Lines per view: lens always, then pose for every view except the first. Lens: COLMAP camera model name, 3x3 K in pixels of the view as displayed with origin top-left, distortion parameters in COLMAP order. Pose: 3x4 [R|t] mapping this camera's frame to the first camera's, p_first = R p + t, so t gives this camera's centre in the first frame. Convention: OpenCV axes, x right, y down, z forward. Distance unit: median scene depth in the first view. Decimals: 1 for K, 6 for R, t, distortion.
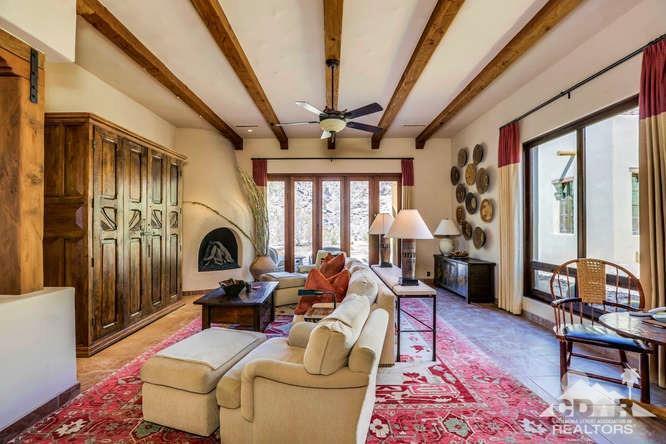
lens RADIAL K [[299.9, 0, 332.3], [0, 299.9, 221.4], [0, 0, 1]] dist [-0.014248, 0.003397]
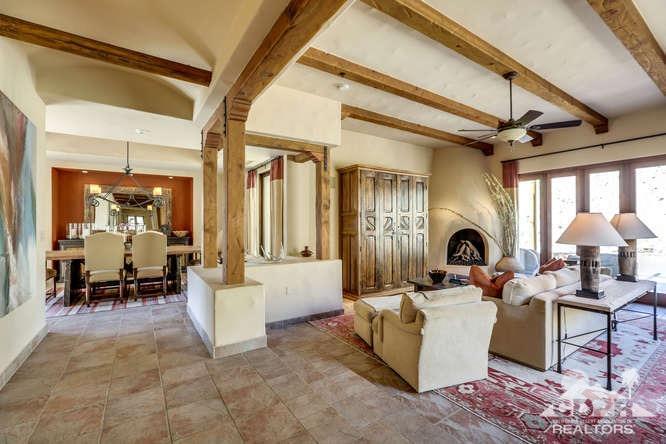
lens RADIAL K [[299.9, 0, 332.8], [0, 299.9, 223.9], [0, 0, 1]] dist [-0.014248, 0.003397]
pose [[0.562742, -0.001293, -0.826631, 0.457349], [0.013874, 0.999873, 0.007881, -0.020977], [0.826516, -0.015904, 0.562689, -0.099413]]
